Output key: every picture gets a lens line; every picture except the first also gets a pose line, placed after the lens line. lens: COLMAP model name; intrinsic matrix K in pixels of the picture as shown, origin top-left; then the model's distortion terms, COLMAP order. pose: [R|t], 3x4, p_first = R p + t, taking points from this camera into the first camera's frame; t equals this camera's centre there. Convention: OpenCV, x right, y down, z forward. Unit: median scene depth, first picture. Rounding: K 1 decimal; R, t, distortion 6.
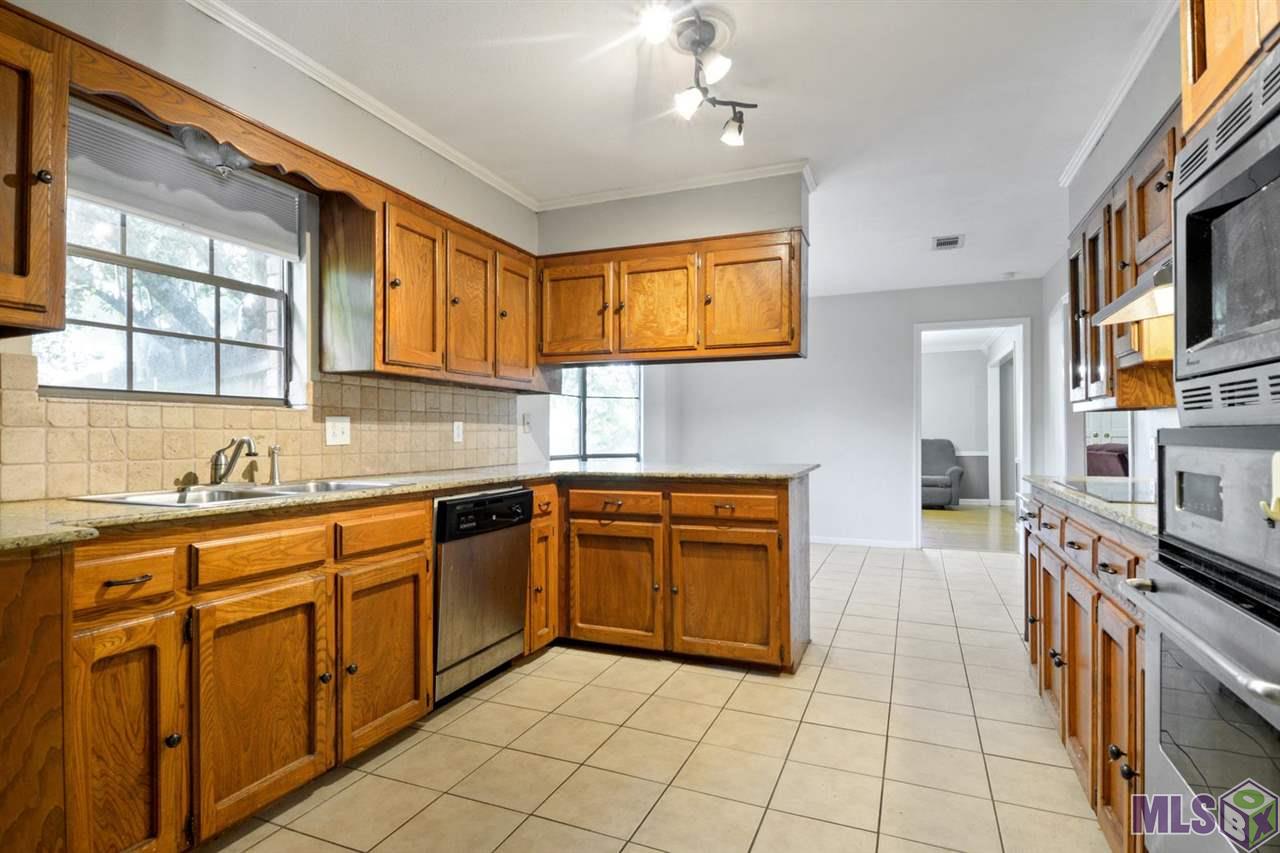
lens RADIAL K [[644.7, 0, 645.4], [0, 644.7, 427.8], [0, 0, 1]] dist [0.014811, -0.013791]
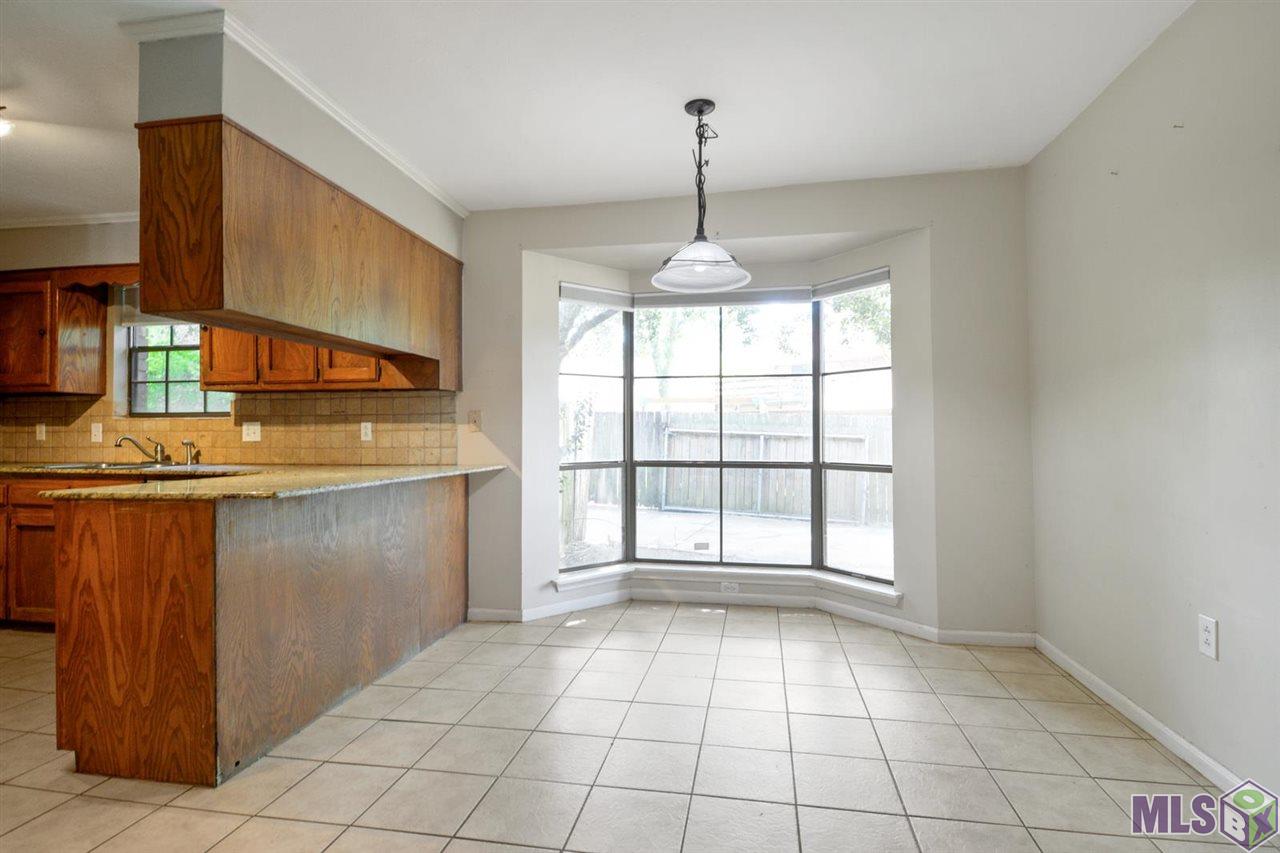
lens RADIAL K [[644.7, 0, 650.5], [0, 644.7, 429.0], [0, 0, 1]] dist [0.014811, -0.013791]
pose [[0.213760, -0.006803, -0.976862, 1.098517], [0.011329, 0.999926, -0.004485, 0.014803], [0.976820, -0.010108, 0.213821, 1.521628]]
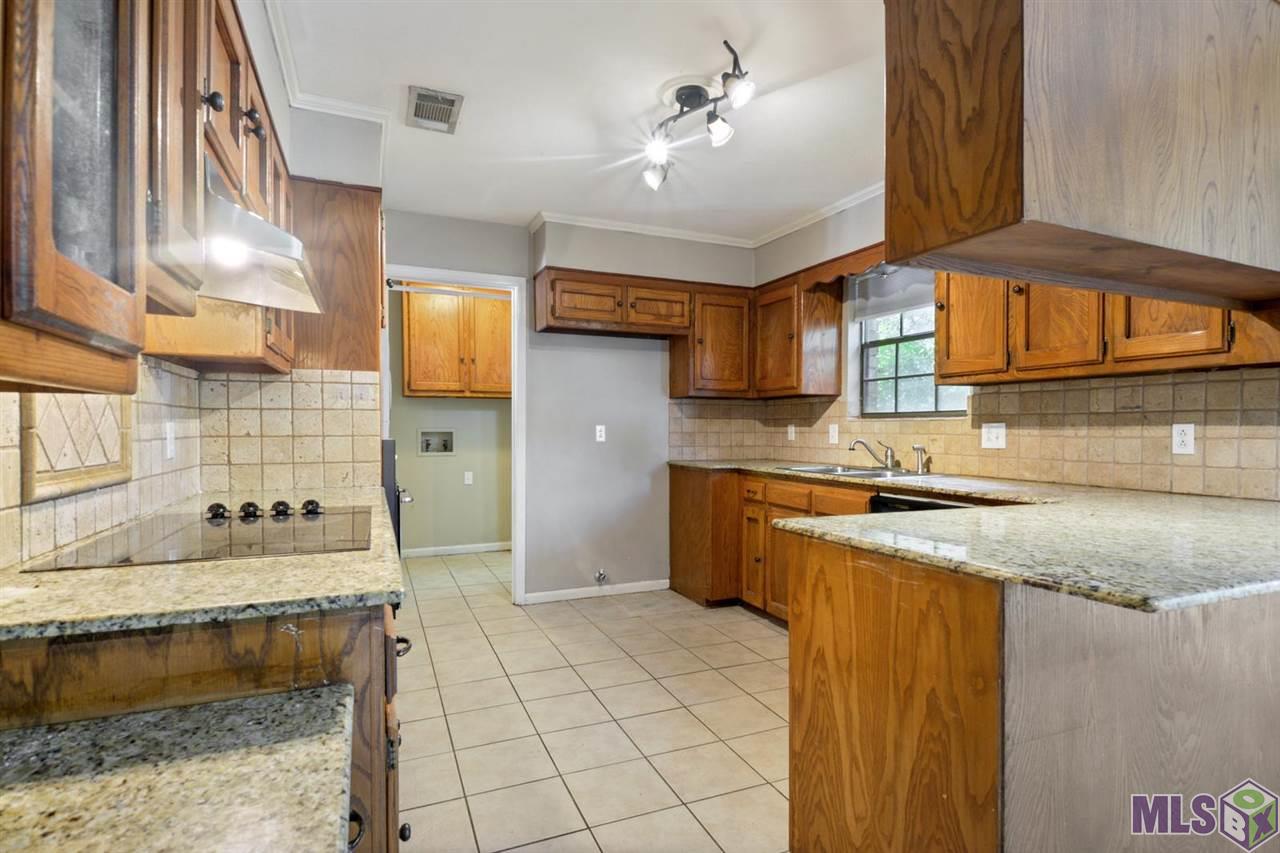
lens RADIAL K [[644.7, 0, 644.2], [0, 644.7, 432.7], [0, 0, 1]] dist [0.014811, -0.013791]
pose [[-0.702895, 0.005233, -0.711274, 0.715475], [0.005249, 0.999984, 0.002170, -0.006003], [0.711274, -0.002208, -0.702911, 1.319118]]
